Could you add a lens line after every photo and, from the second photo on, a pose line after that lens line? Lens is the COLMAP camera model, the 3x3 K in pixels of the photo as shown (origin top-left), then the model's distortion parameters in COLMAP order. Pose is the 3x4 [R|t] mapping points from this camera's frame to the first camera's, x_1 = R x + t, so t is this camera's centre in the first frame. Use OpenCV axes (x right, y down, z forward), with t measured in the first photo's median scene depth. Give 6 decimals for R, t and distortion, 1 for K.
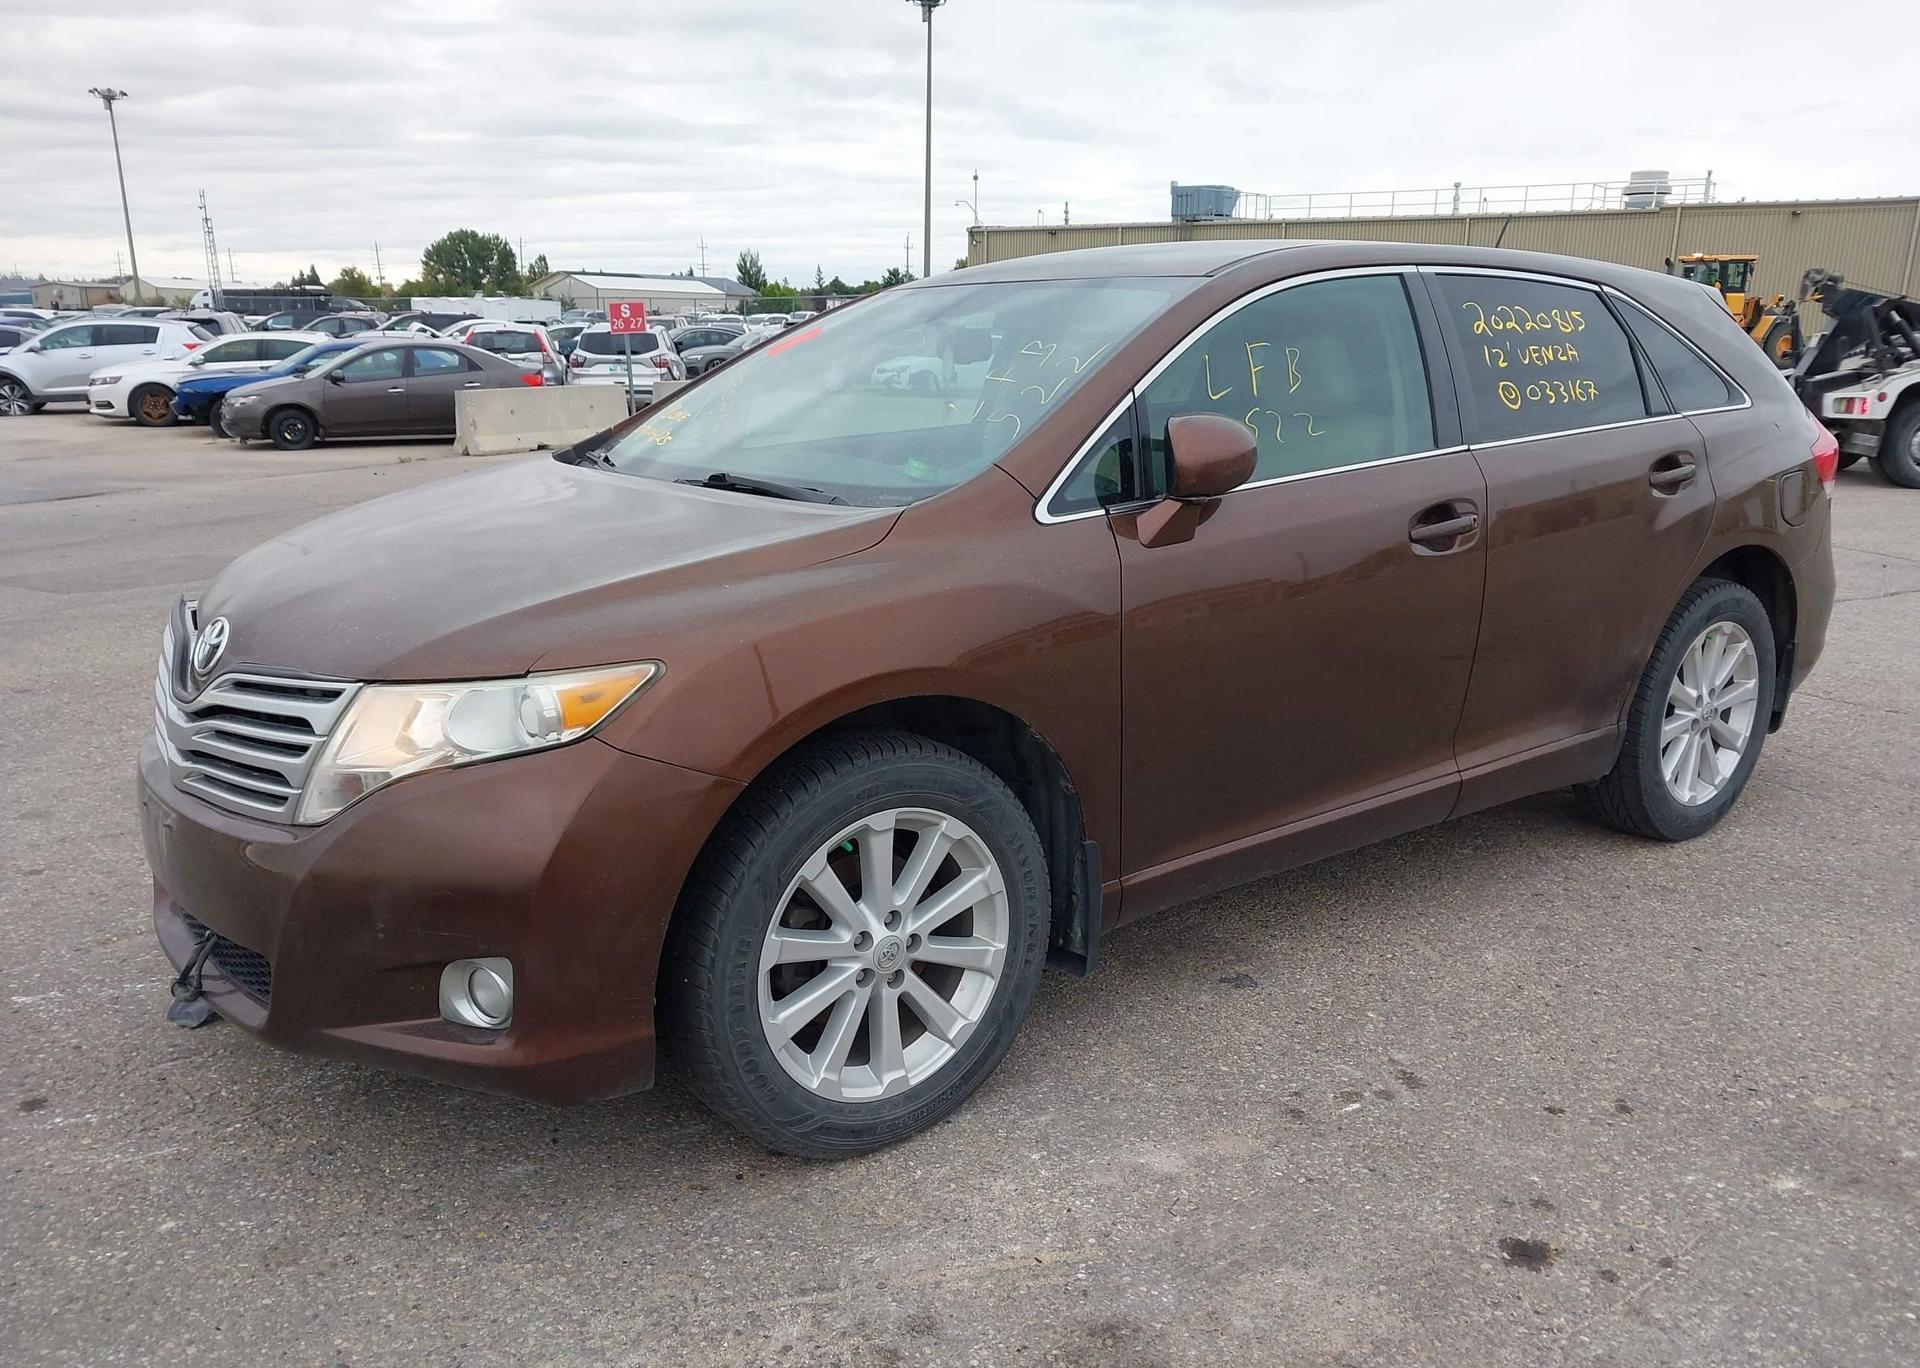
lens RADIAL K [[1535.2, 0, 966.6], [0, 1535.2, 688.7], [0, 0, 1]] dist [0.024570, -0.027763]
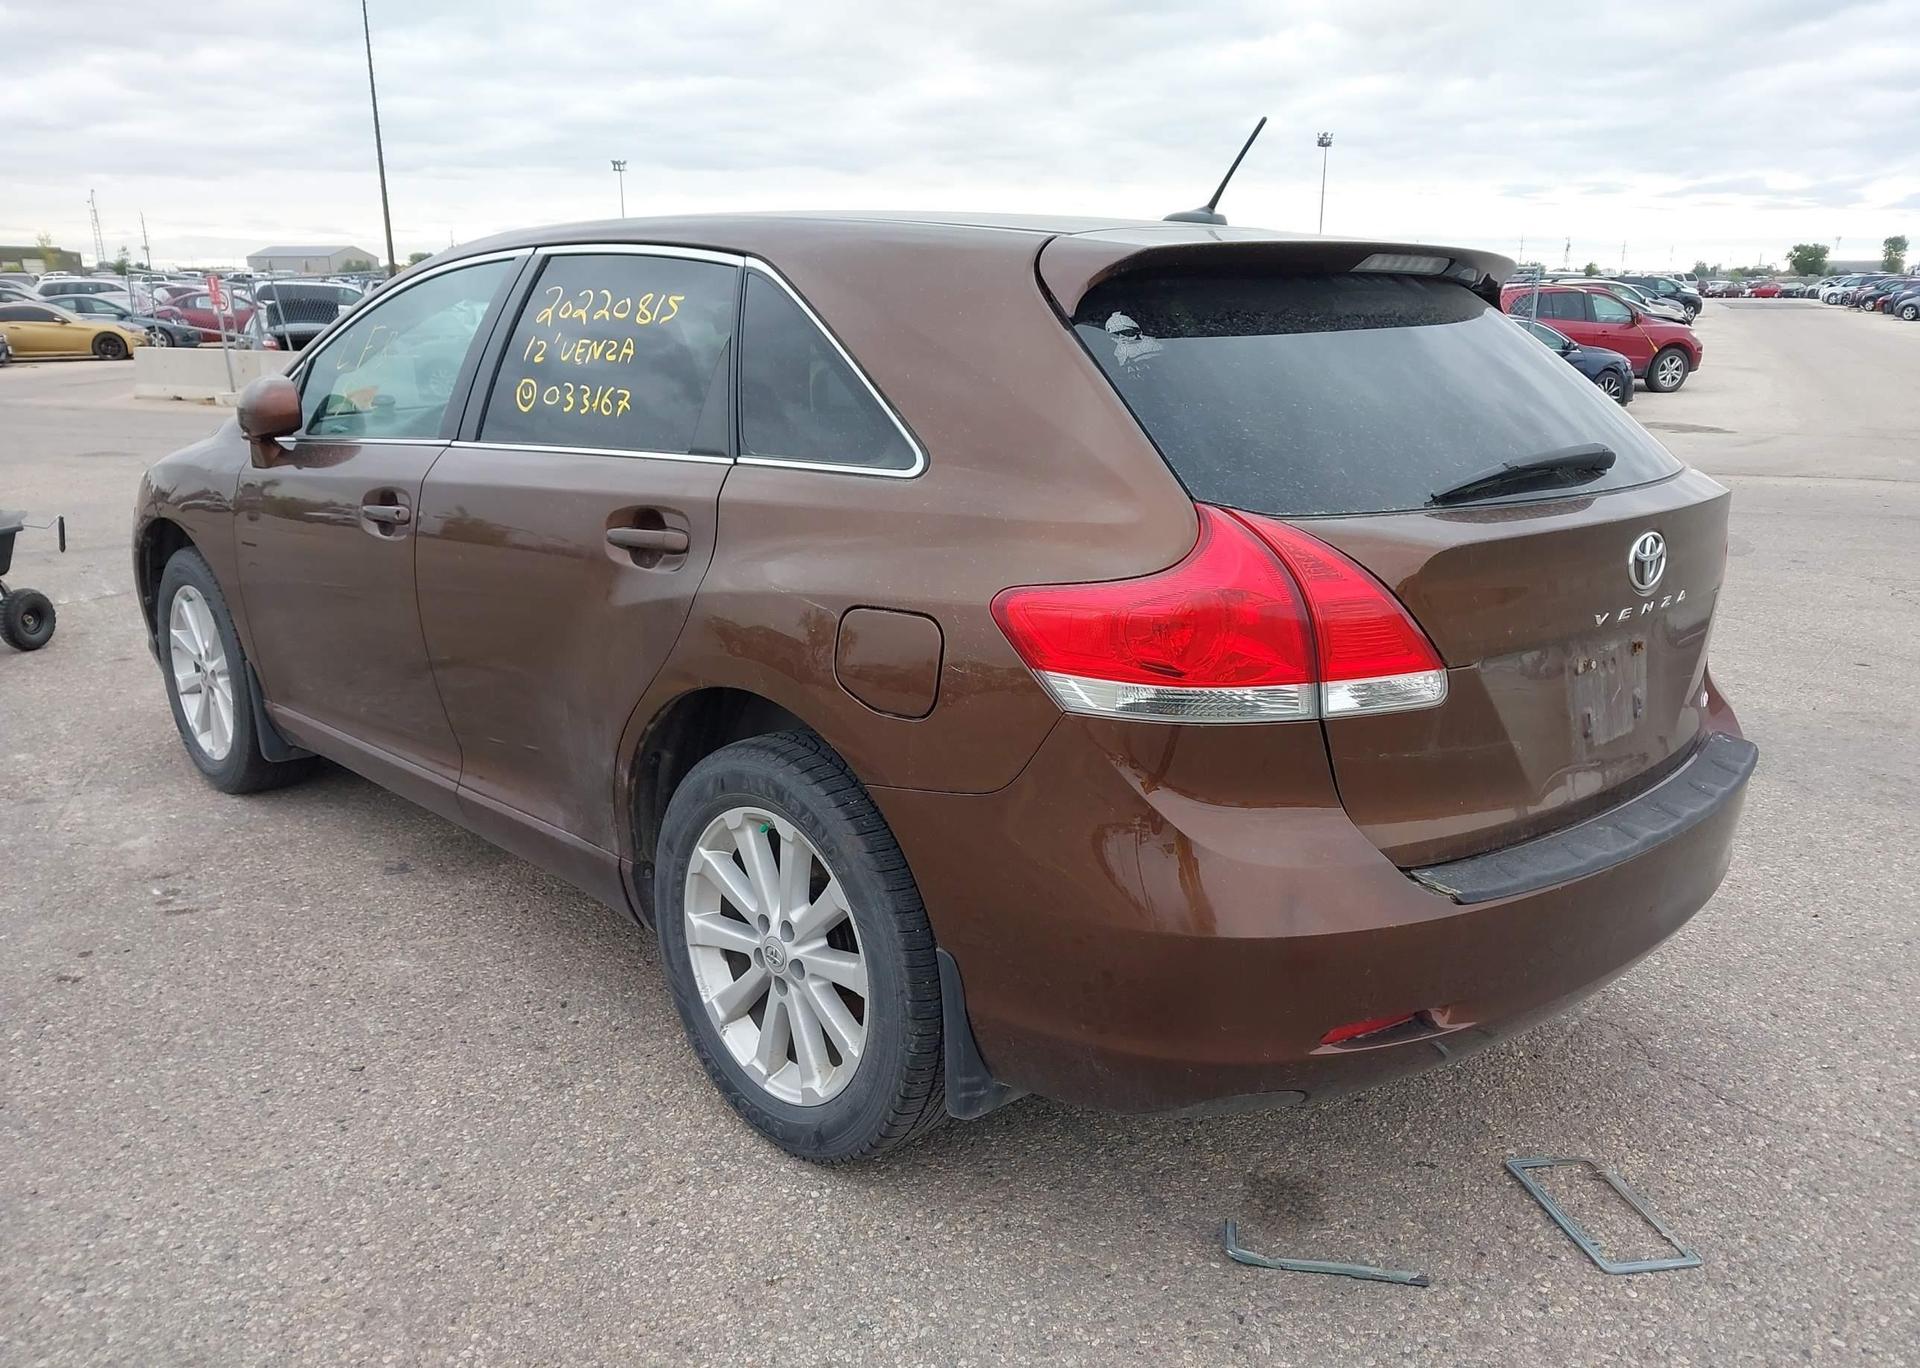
lens RADIAL K [[1535.2, 0, 965.5], [0, 1535.2, 723.2], [0, 0, 1]] dist [0.024570, -0.027763]
pose [[0.103711, 0.267320, -0.958010, 1.356713], [-0.231143, 0.943311, 0.238196, -0.303169], [0.967376, 0.196733, 0.159621, 1.235576]]
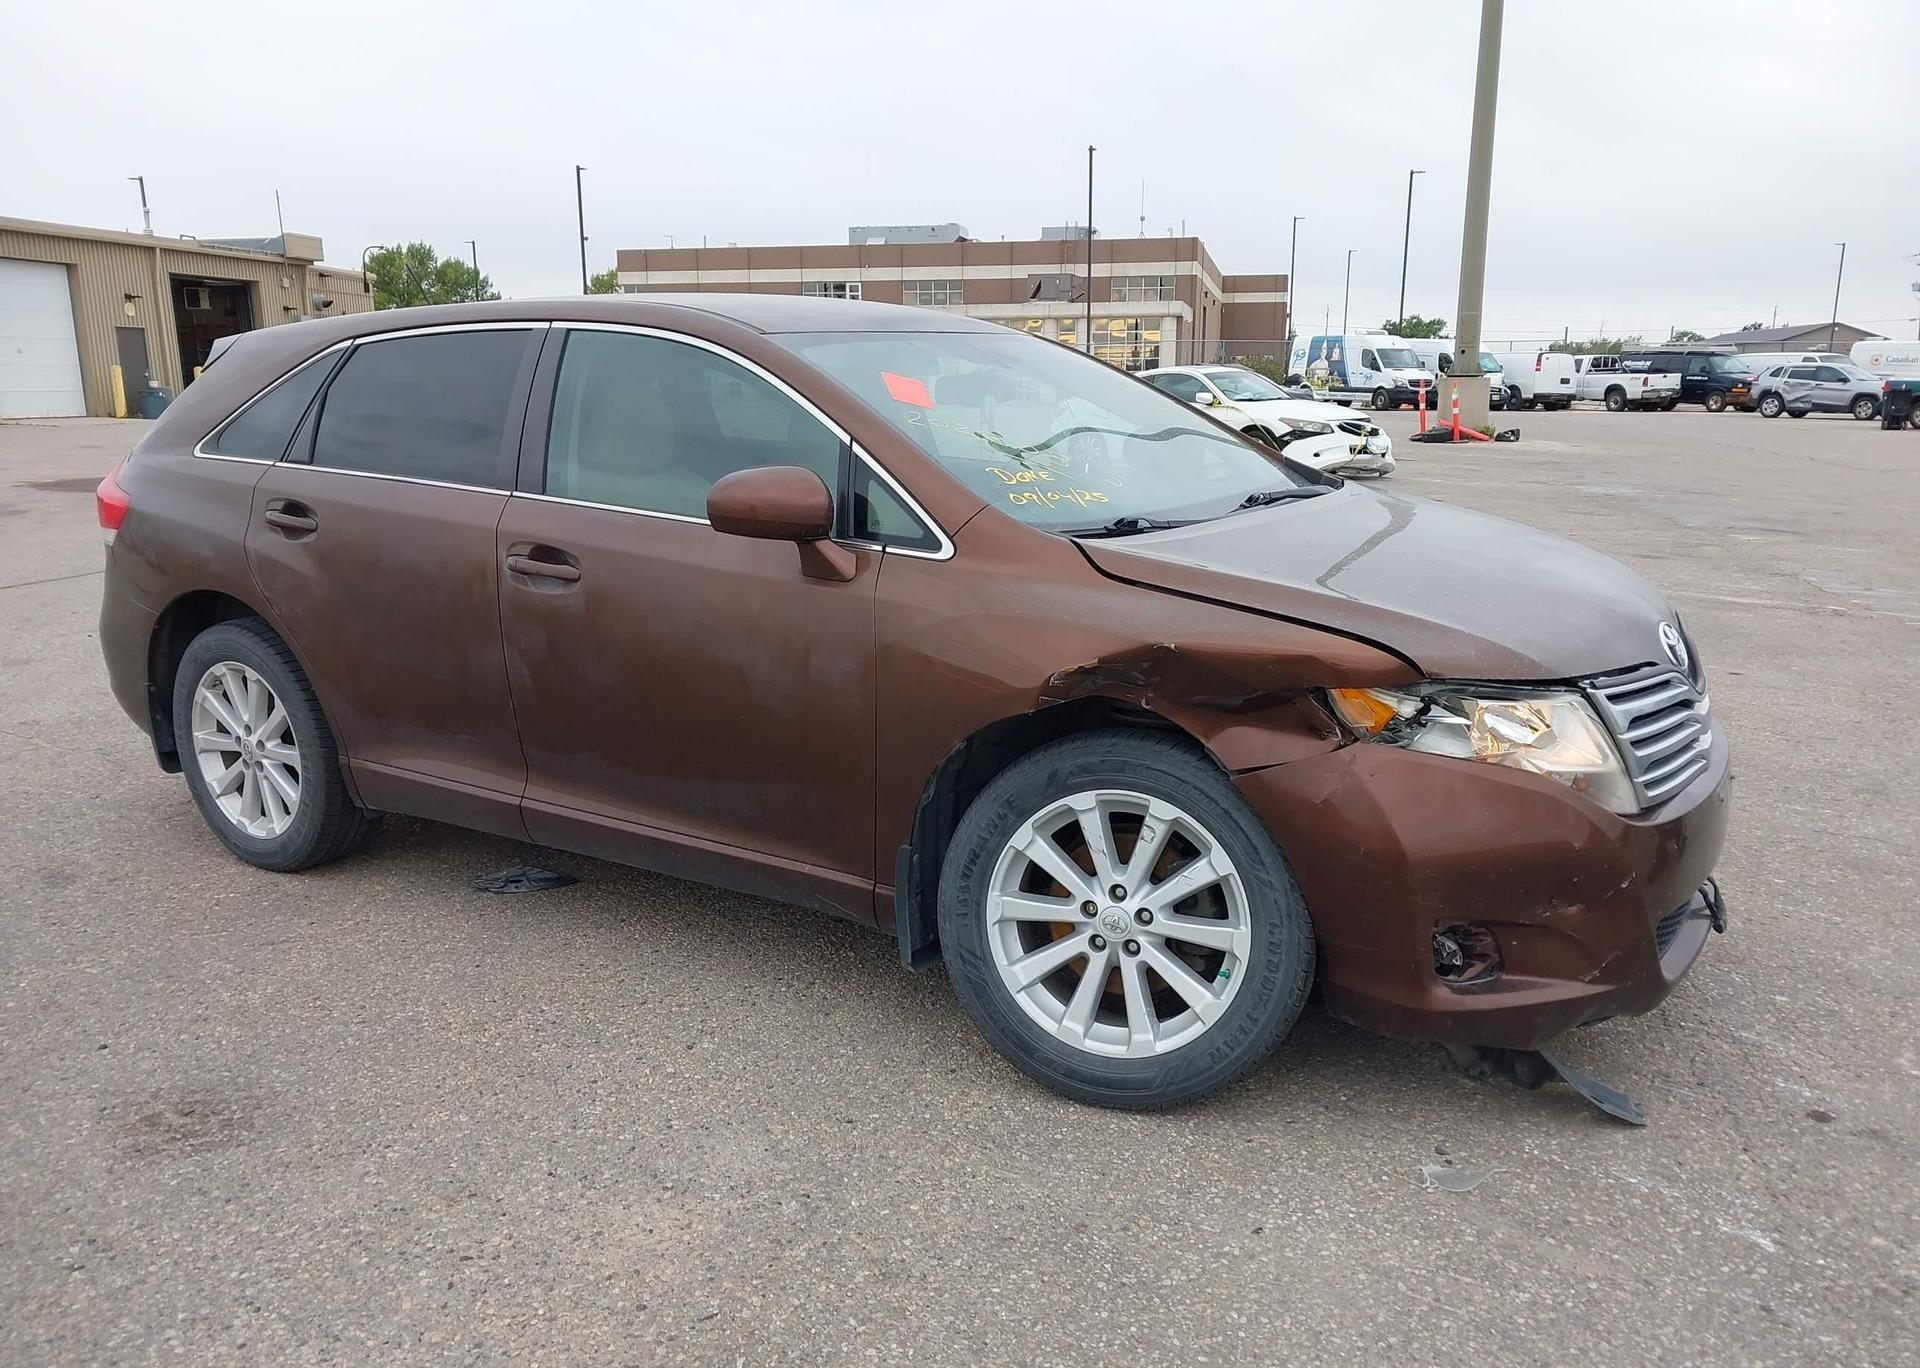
lens RADIAL K [[1535.2, 0, 953.2], [0, 1535.2, 684.3], [0, 0, 1]] dist [0.024570, -0.027763]
pose [[-0.340009, -0.191943, 0.920626, -1.131642], [0.220735, 0.935312, 0.276527, -0.361558], [-0.914150, 0.297236, -0.275646, 1.500675]]
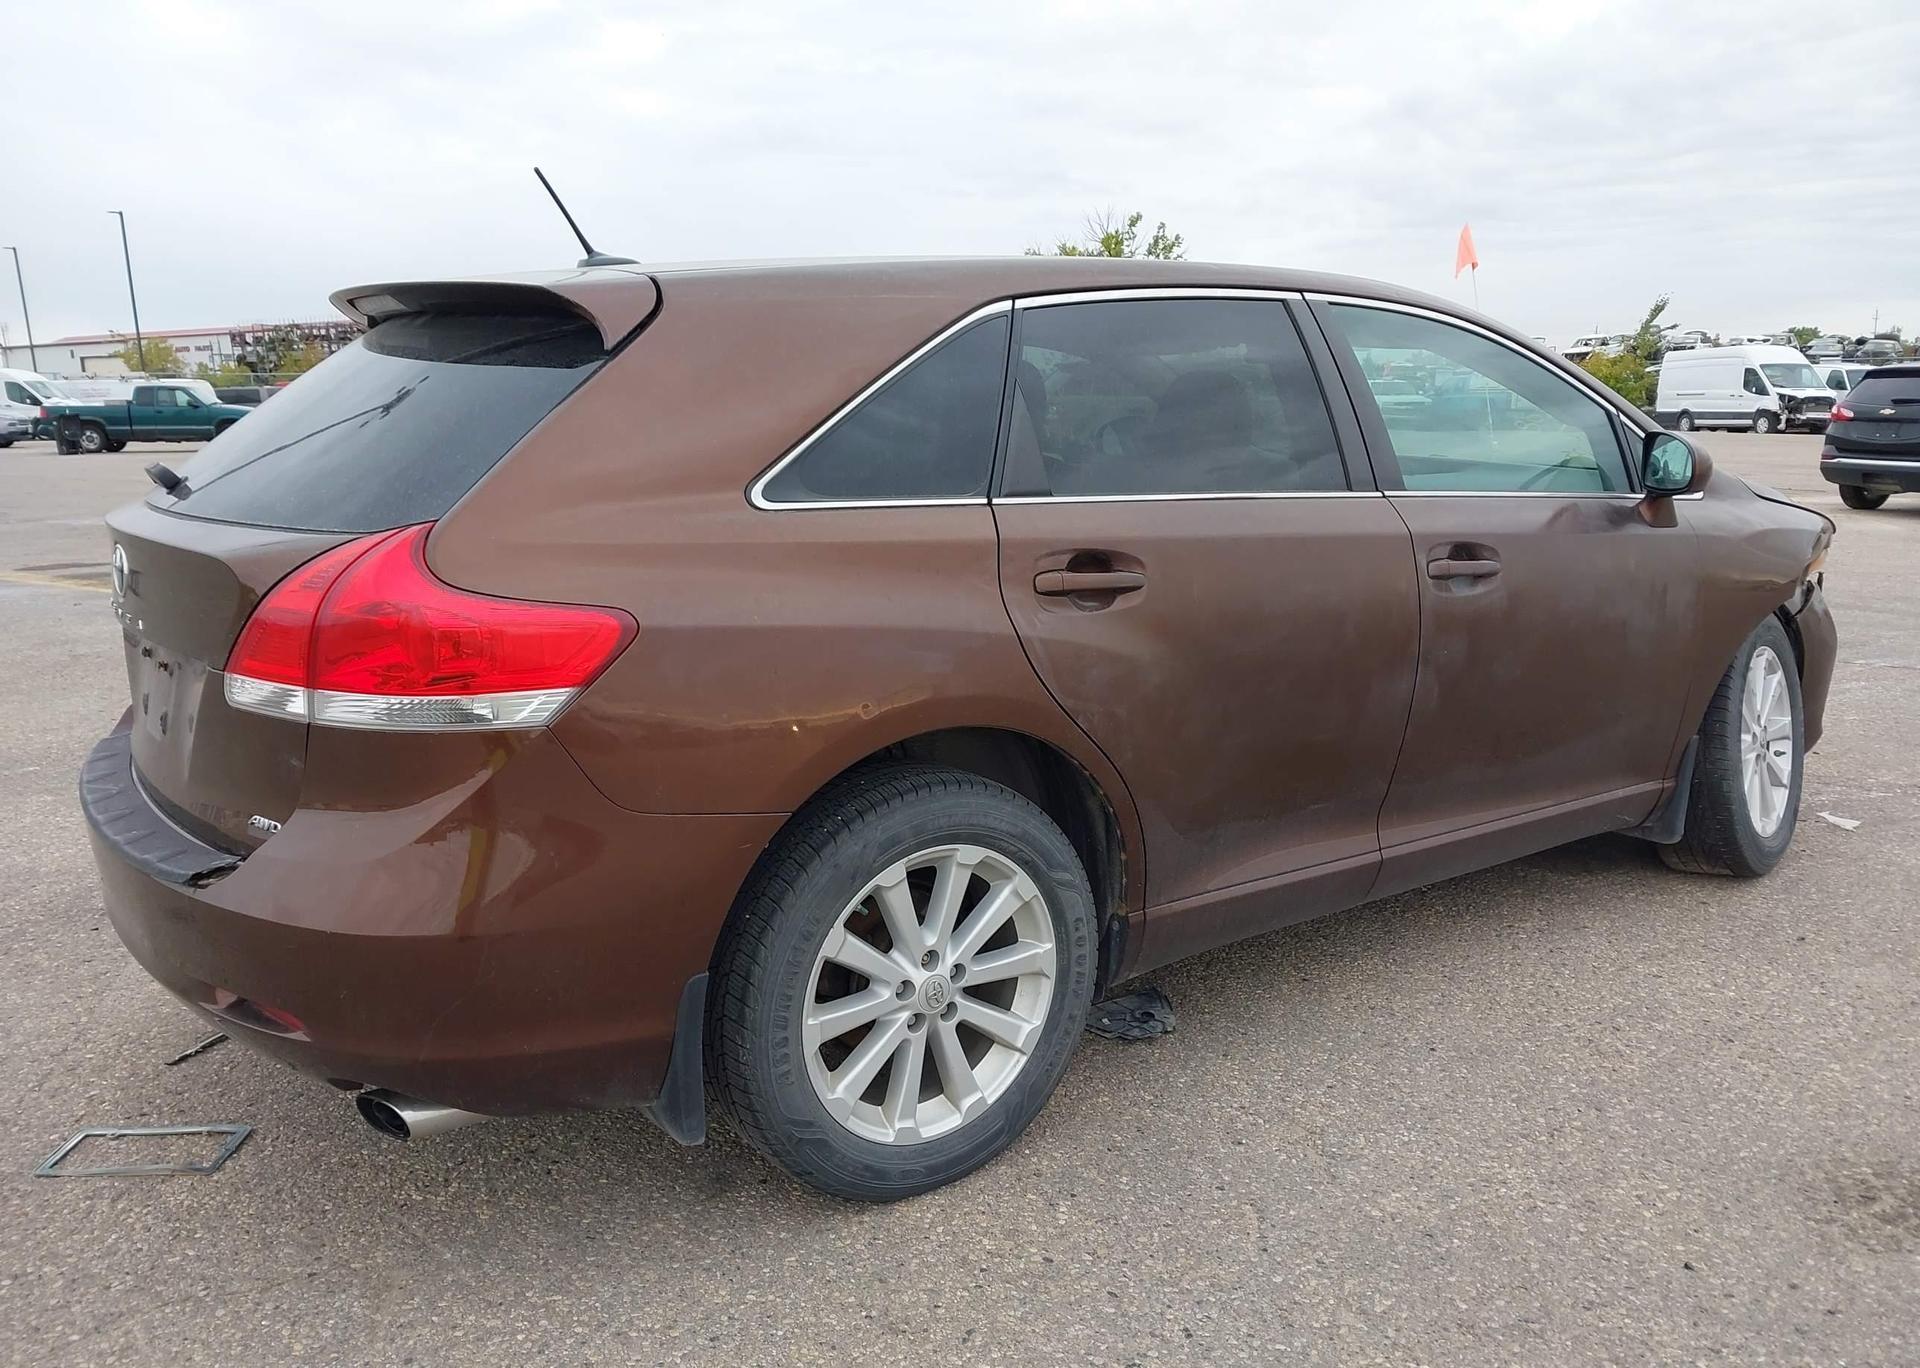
lens RADIAL K [[1535.2, 0, 967.1], [0, 1535.2, 700.4], [0, 0, 1]] dist [0.024570, -0.027763]
pose [[-0.999912, 0.004284, 0.012530, 0.268988], [0.009194, 0.905597, 0.424039, -0.539953], [-0.009531, 0.424117, -0.905557, 2.351865]]
